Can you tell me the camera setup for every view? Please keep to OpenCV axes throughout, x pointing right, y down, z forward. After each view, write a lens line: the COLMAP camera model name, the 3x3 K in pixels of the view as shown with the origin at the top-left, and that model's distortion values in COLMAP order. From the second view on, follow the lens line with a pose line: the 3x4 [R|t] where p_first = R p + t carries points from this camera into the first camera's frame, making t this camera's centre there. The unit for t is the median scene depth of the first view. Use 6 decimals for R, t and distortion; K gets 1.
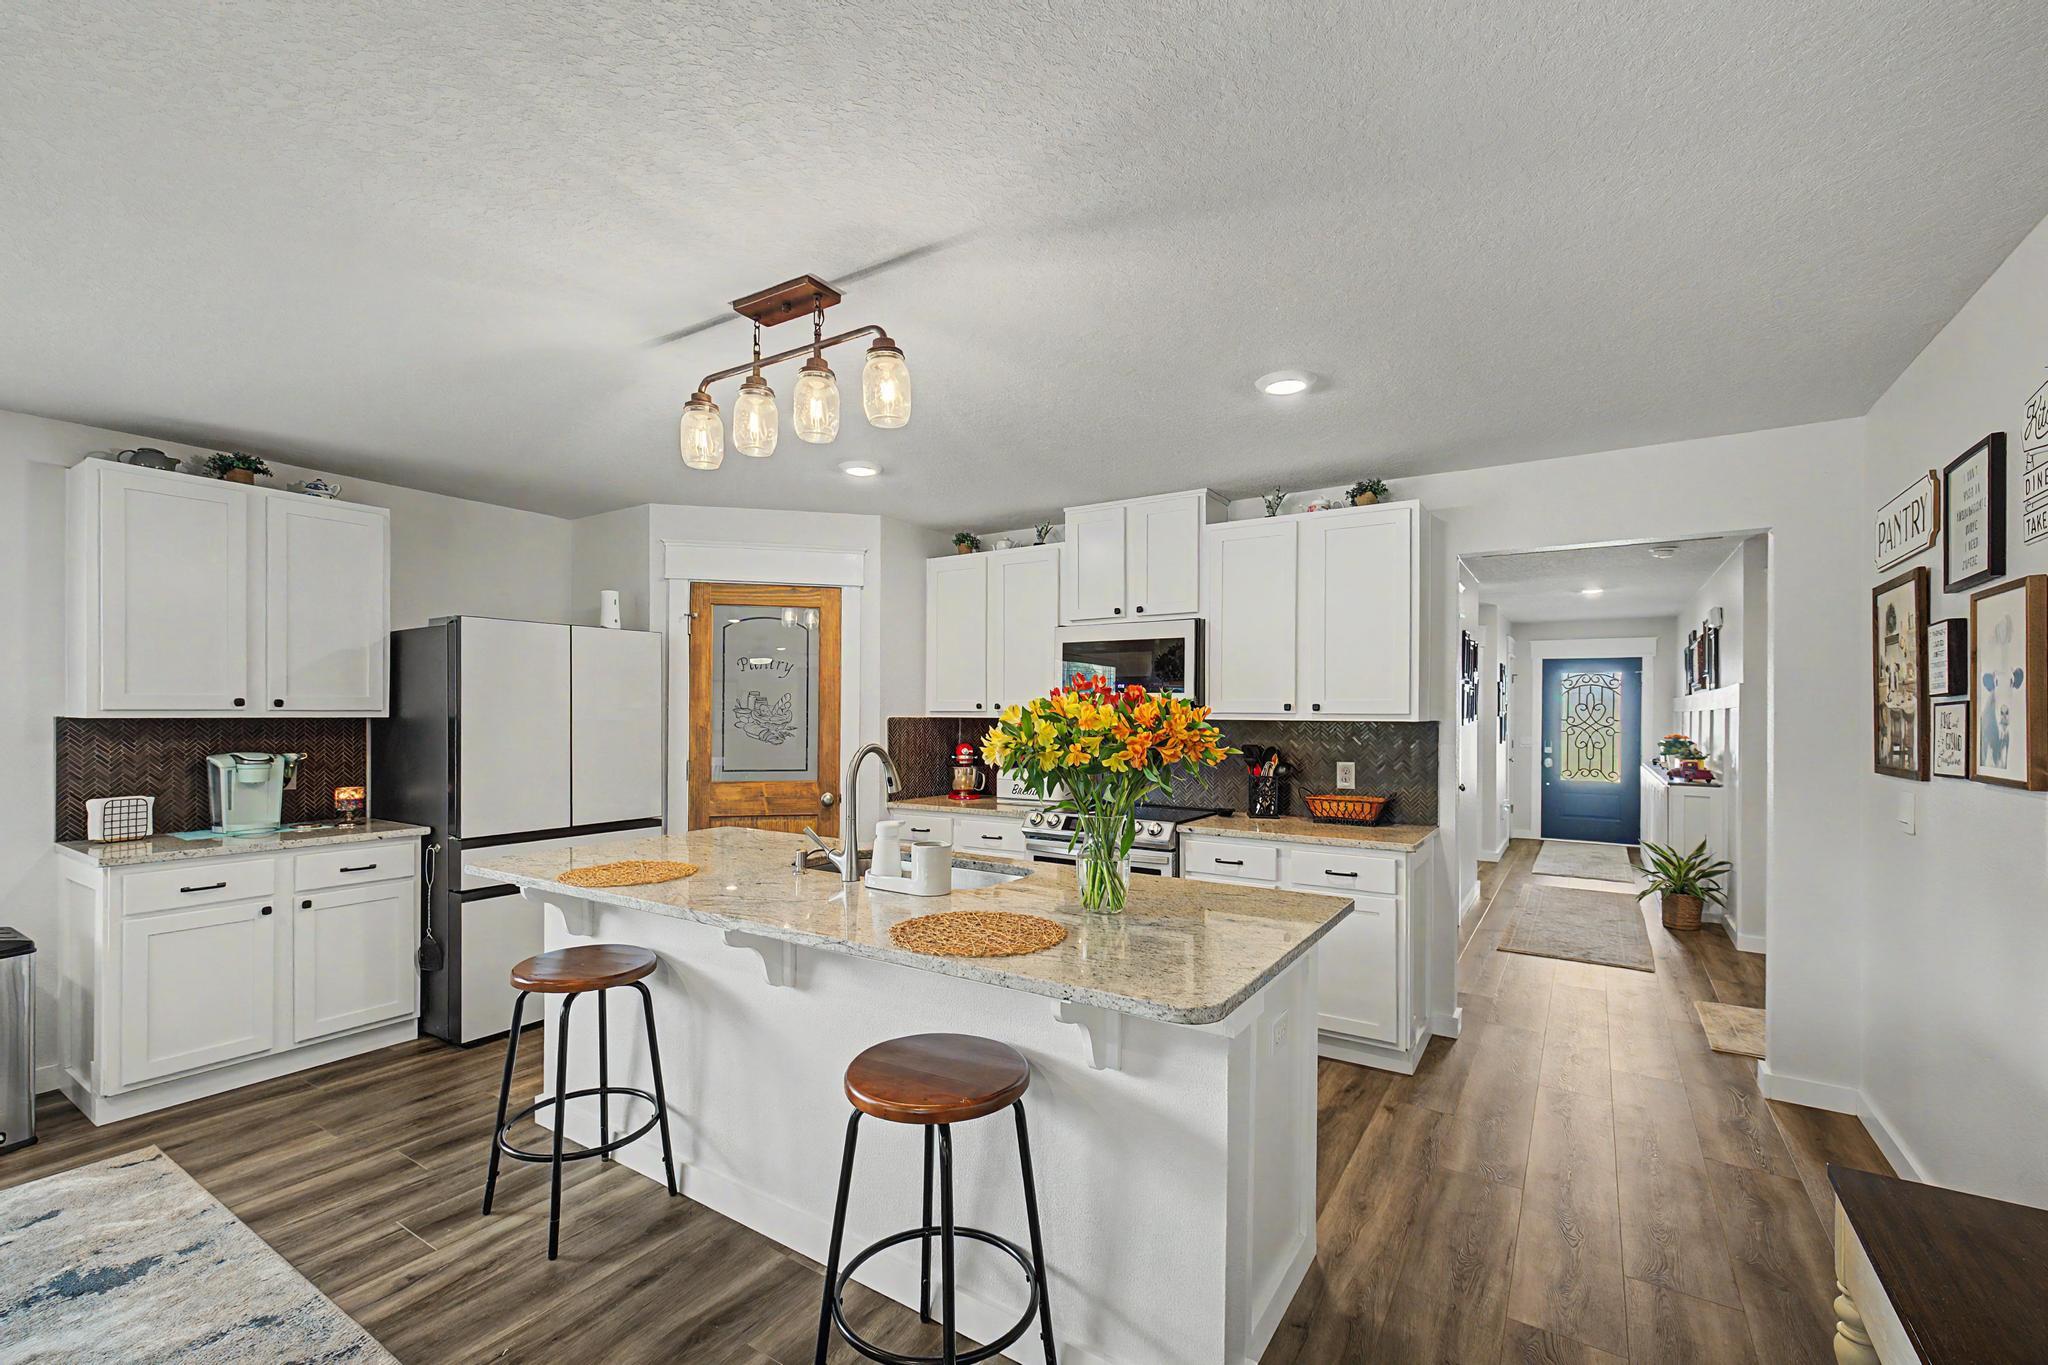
lens RADIAL K [[869.0, 0, 1016.5], [0, 869.0, 710.0], [0, 0, 1]] dist [0.010099, 0.000187]
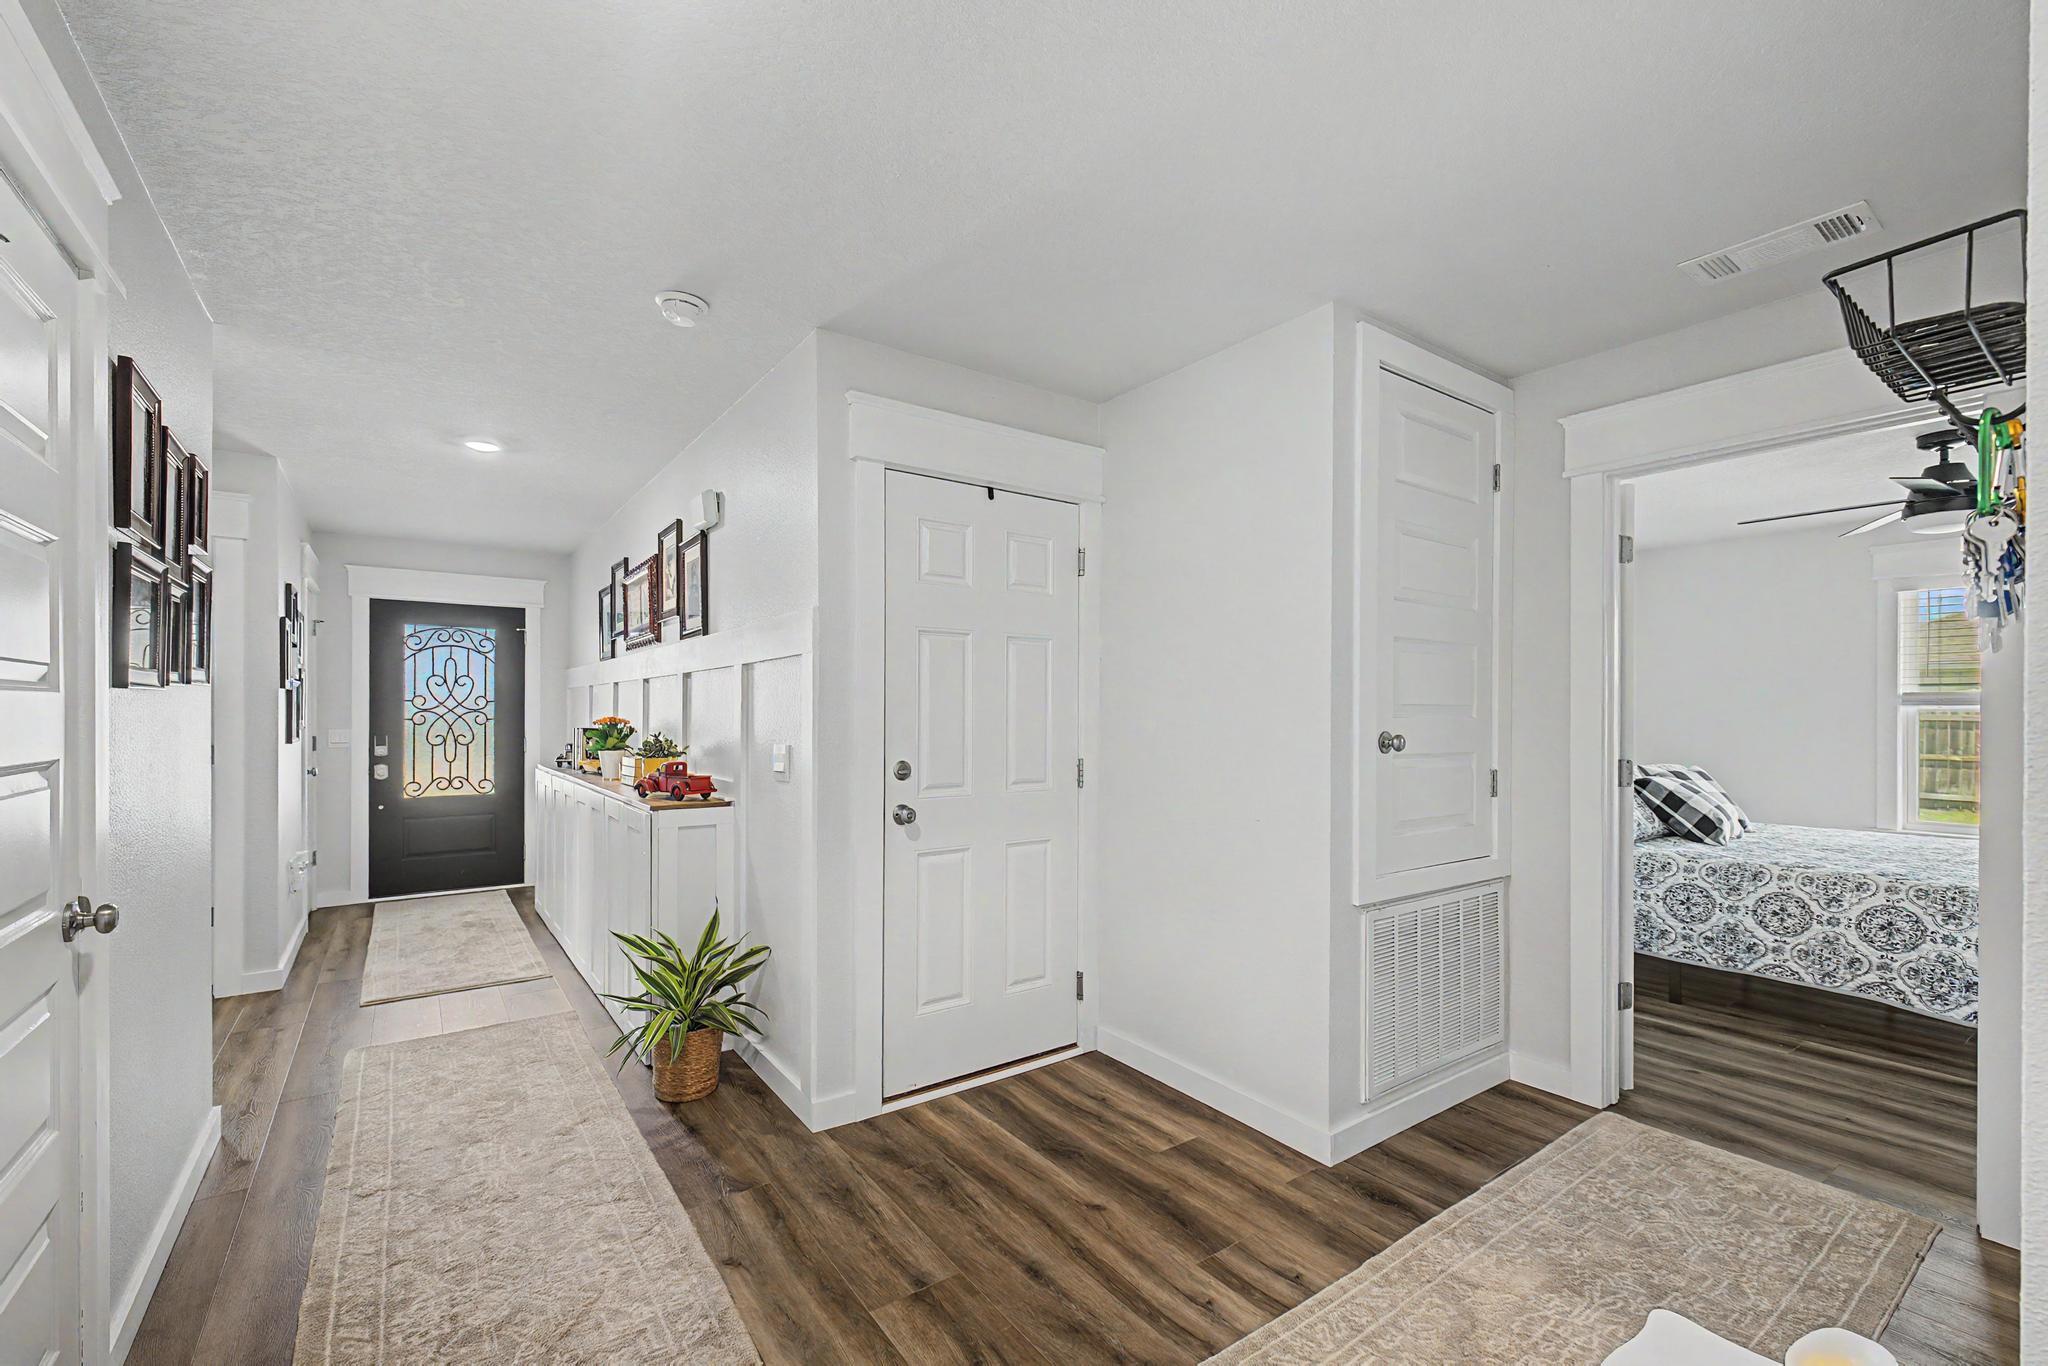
lens RADIAL K [[869.0, 0, 1014.6], [0, 869.0, 716.6], [0, 0, 1]] dist [0.010099, 0.000187]
pose [[0.369451, -0.011858, 0.929174, 0.217419], [-0.001383, 0.999910, 0.013311, 0.014104], [-0.929249, -0.006203, 0.369402, 0.382829]]
